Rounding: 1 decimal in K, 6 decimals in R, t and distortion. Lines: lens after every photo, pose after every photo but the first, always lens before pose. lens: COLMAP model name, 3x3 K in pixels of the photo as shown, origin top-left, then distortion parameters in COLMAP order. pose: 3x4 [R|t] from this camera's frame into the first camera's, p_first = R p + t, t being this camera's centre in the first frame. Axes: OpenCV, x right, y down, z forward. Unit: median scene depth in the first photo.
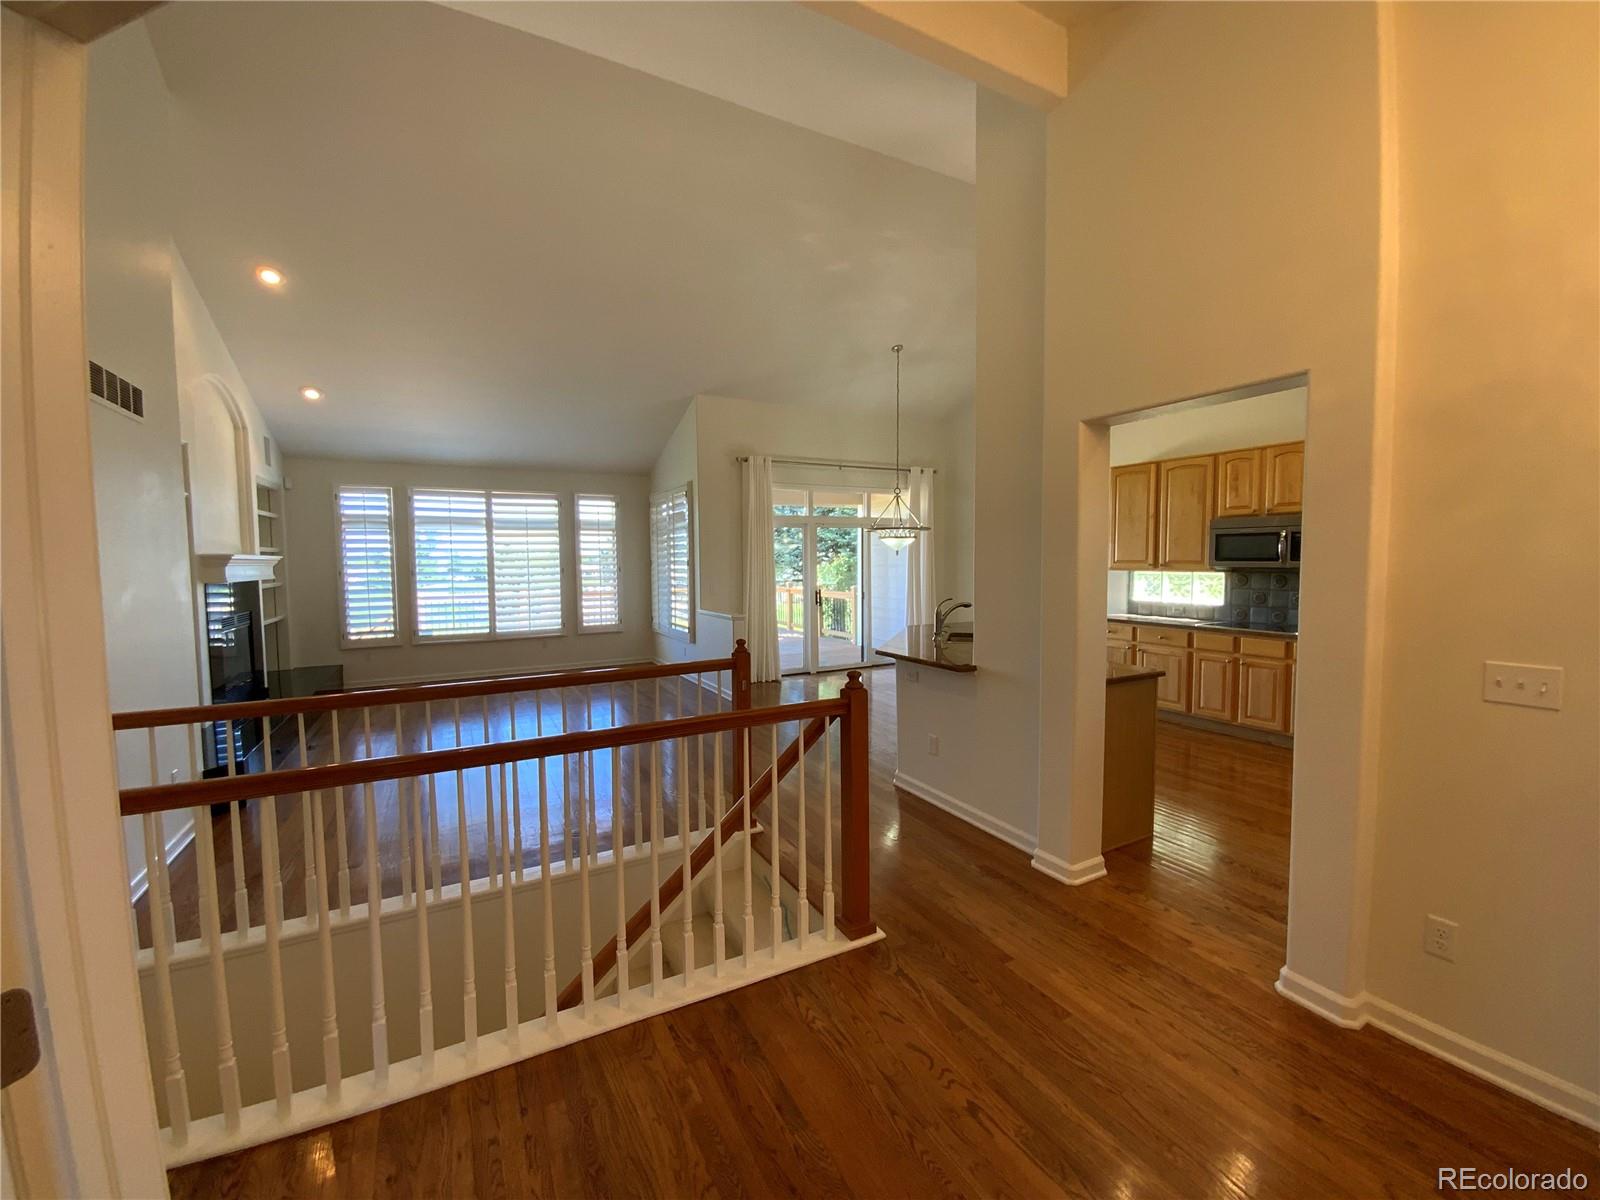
lens RADIAL K [[651.4, 0, 800.0], [0, 651.4, 600.0], [0, 0, 1]] dist [0.053506, -0.028545]
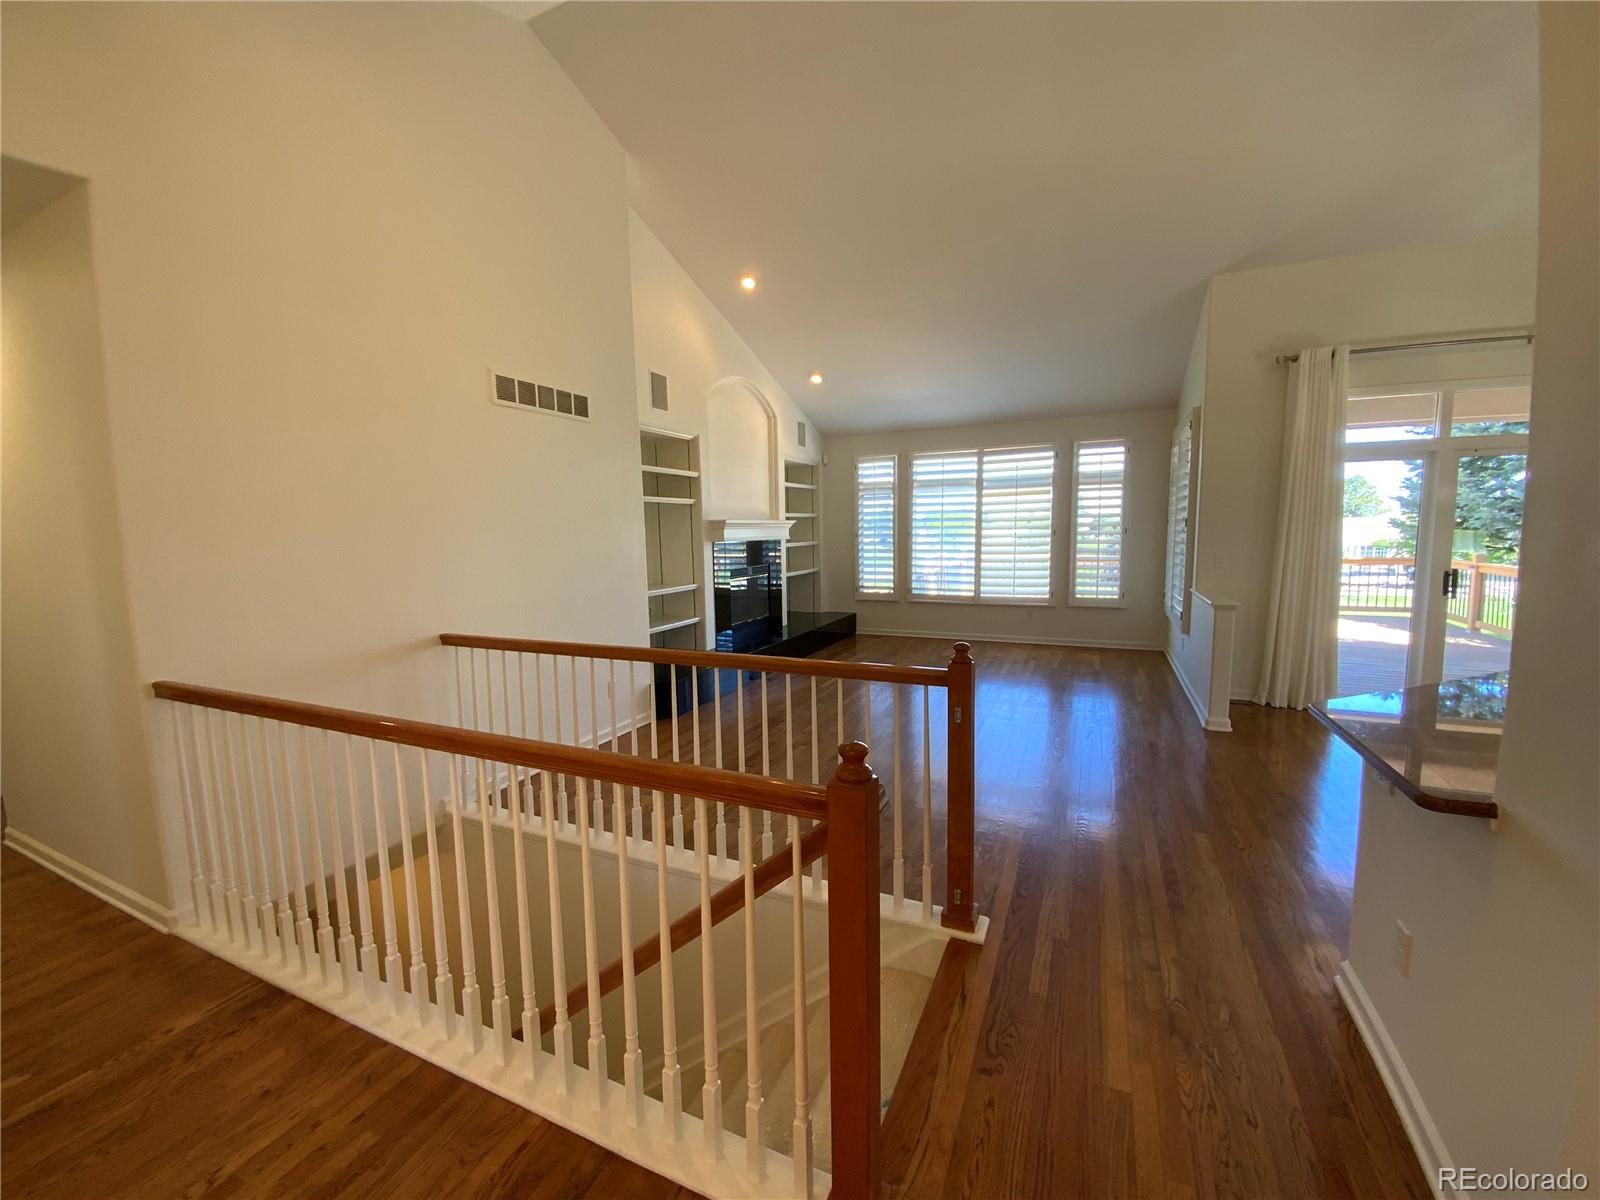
lens RADIAL K [[651.4, 0, 800.0], [0, 651.4, 600.0], [0, 0, 1]] dist [0.053506, -0.028545]
pose [[0.610636, 0.087445, -0.787069, 0.138969], [-0.041486, 0.996052, 0.078478, -0.010731], [0.790824, -0.015269, 0.611853, 0.206129]]
